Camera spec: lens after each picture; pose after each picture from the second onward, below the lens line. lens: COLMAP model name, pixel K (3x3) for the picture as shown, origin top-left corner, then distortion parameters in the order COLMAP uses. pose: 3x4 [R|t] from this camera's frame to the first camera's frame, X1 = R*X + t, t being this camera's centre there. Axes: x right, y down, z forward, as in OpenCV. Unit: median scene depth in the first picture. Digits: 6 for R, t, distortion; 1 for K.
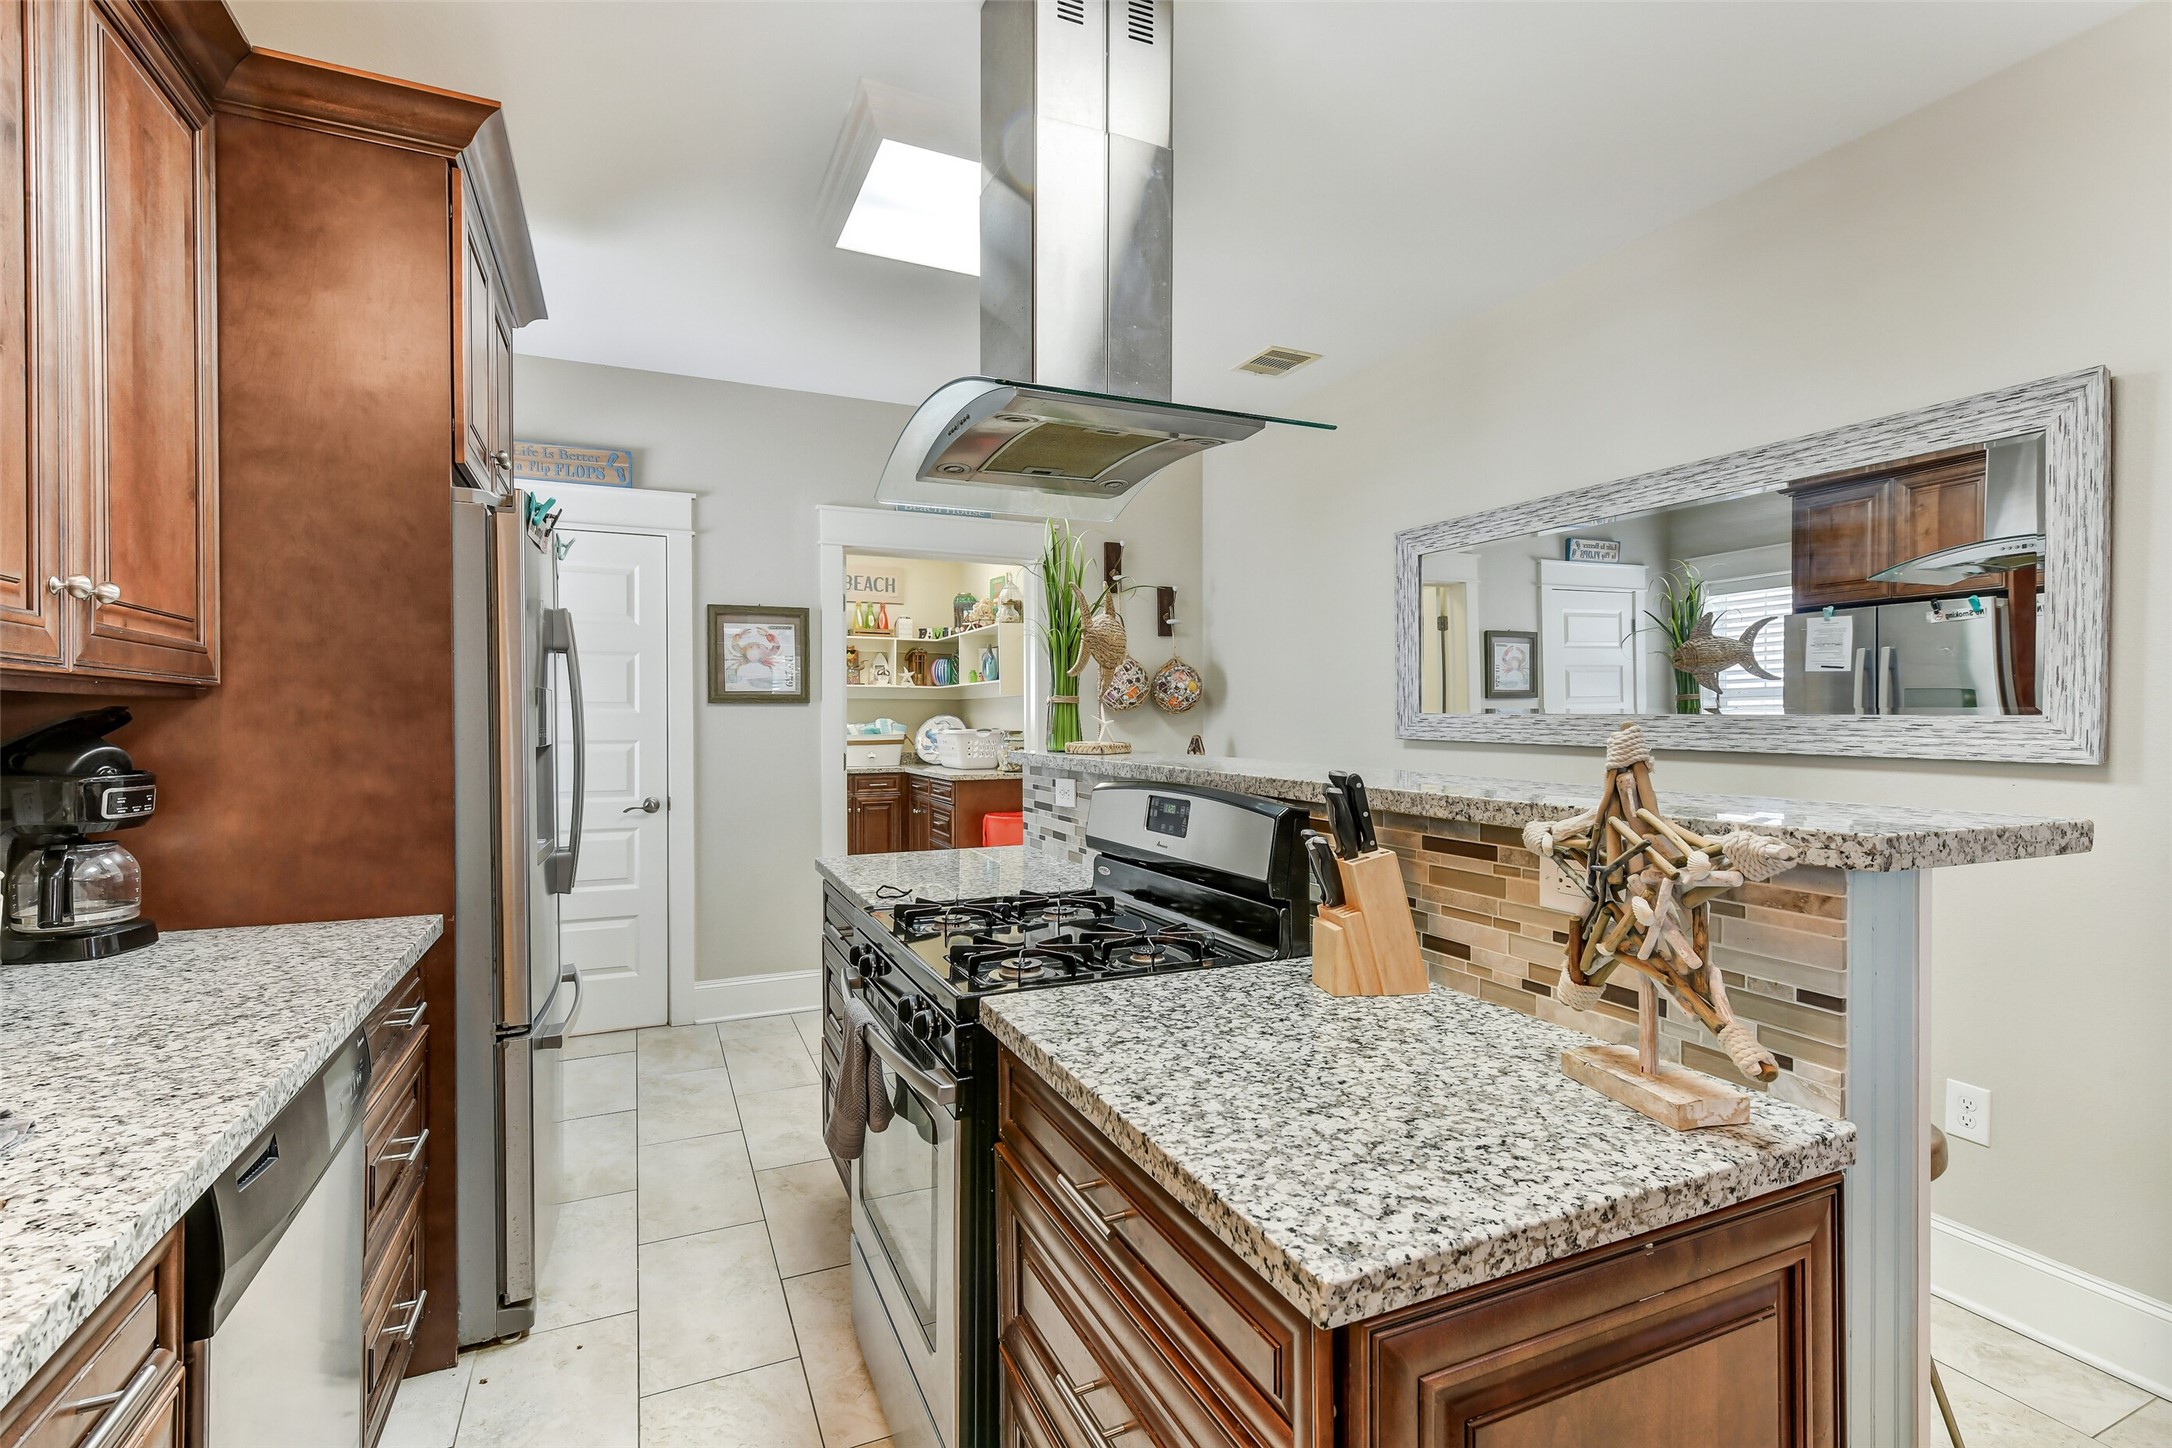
lens RADIAL K [[978.5, 0, 1075.2], [0, 978.5, 722.4], [0, 0, 1]] dist [0.007082, 0.000131]
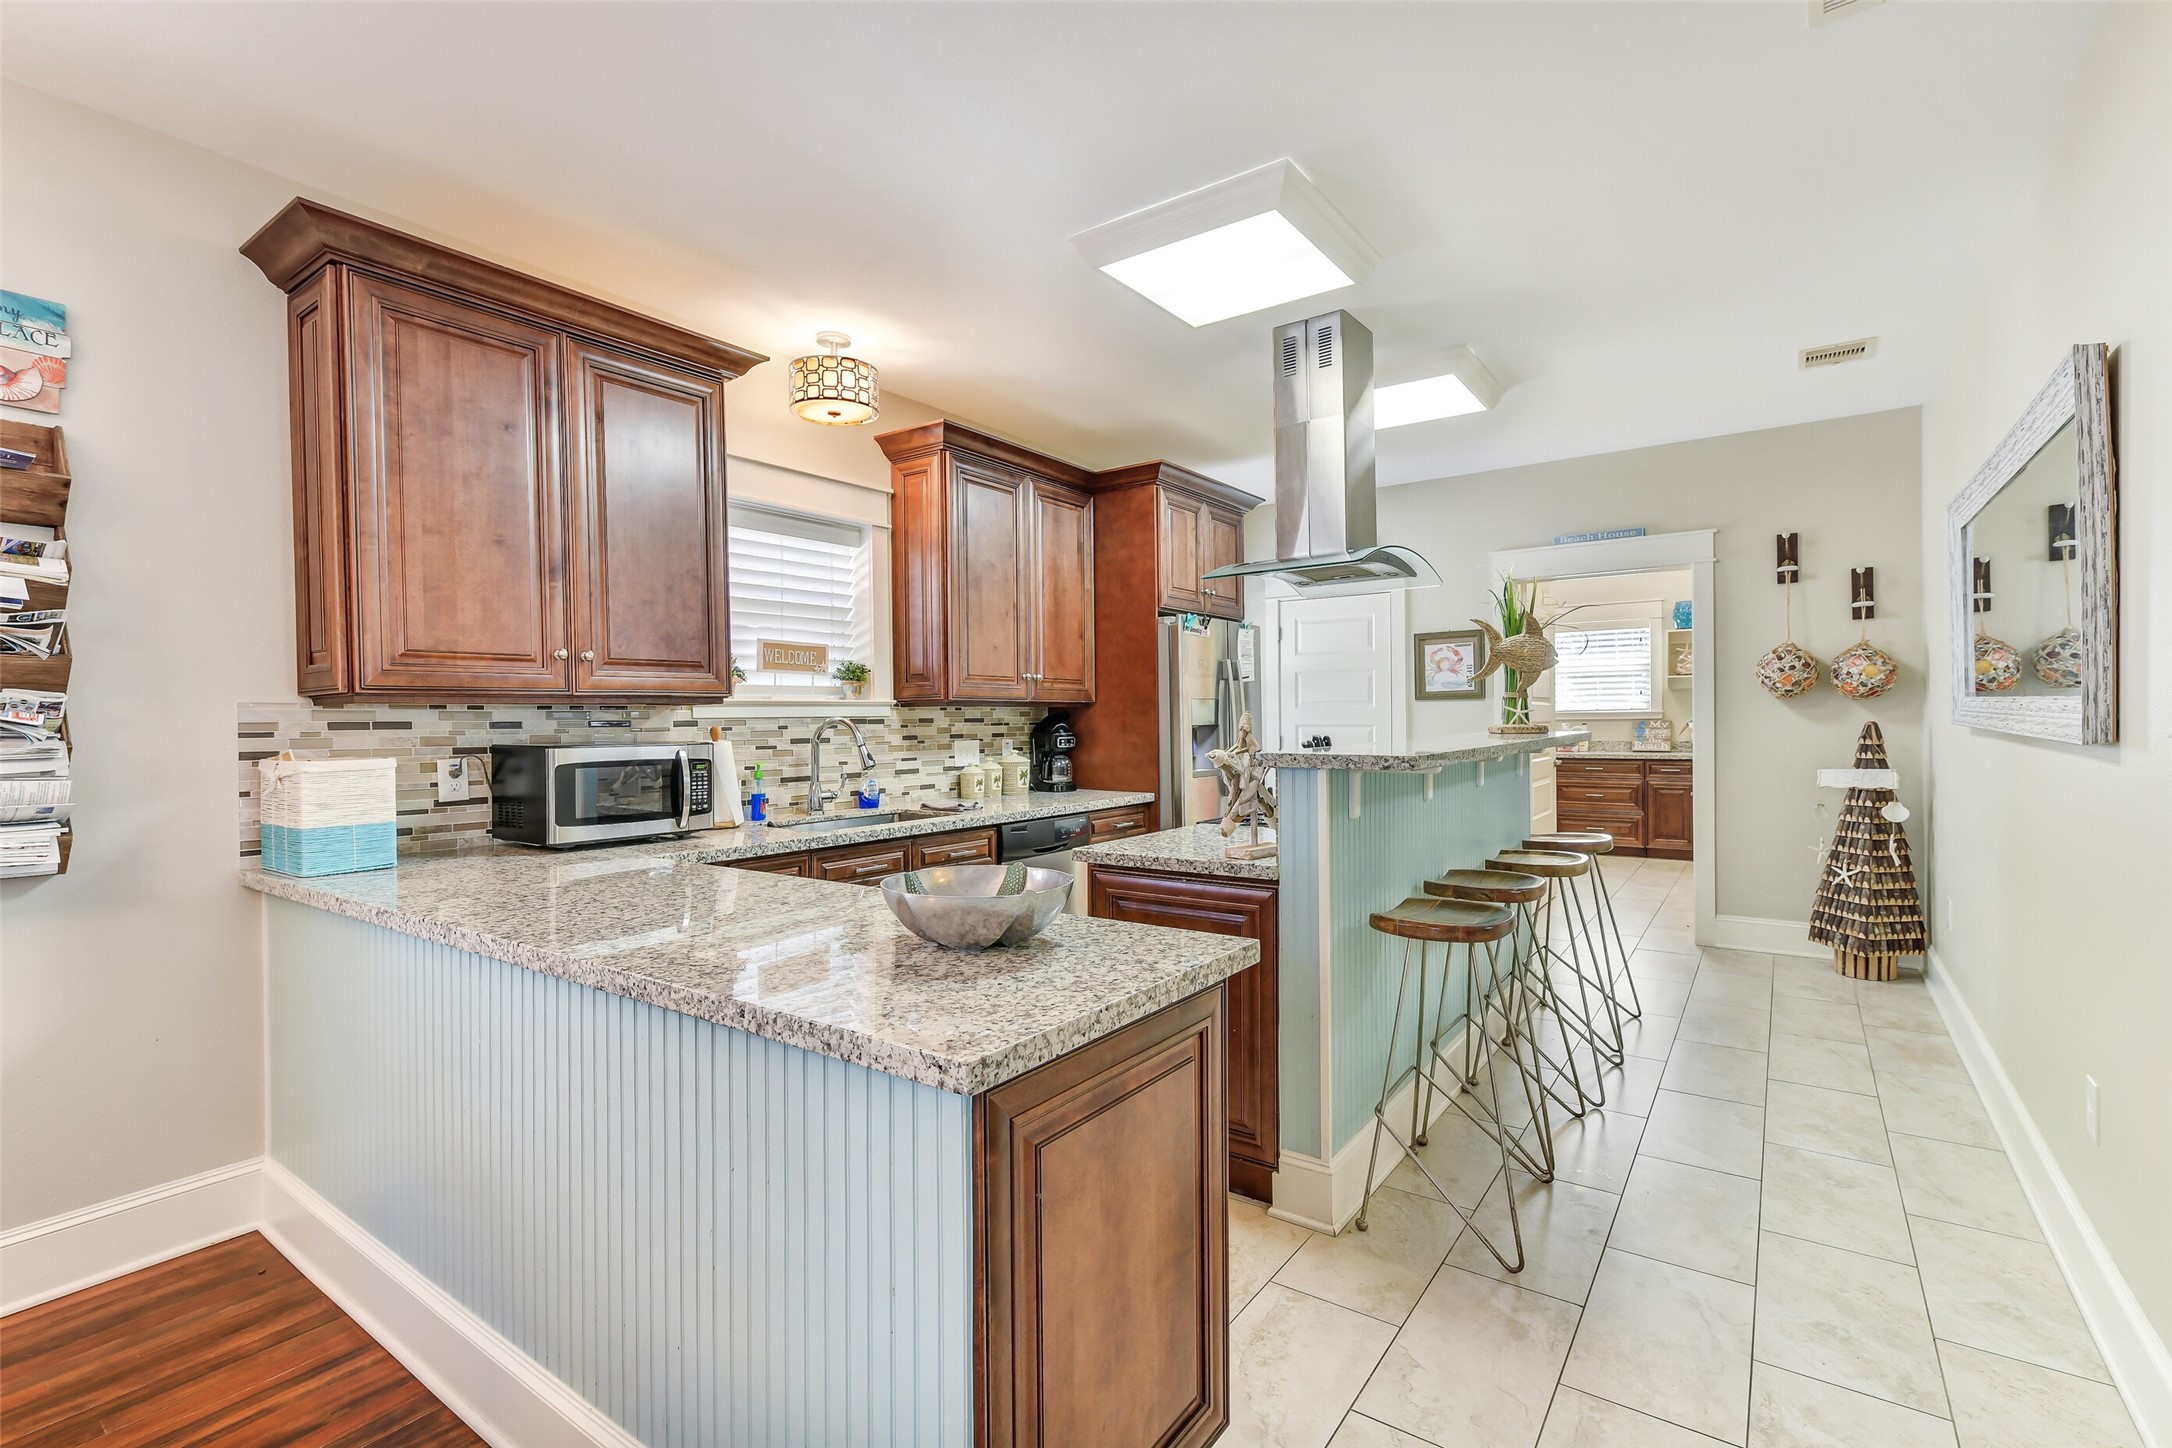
lens RADIAL K [[978.5, 0, 1093.6], [0, 978.5, 719.6], [0, 0, 1]] dist [0.007082, 0.000131]
pose [[0.505143, -0.002372, -0.863032, 0.656210], [0.008601, 0.999960, 0.002285, 0.002185], [0.862993, -0.008577, 0.505143, -0.171119]]
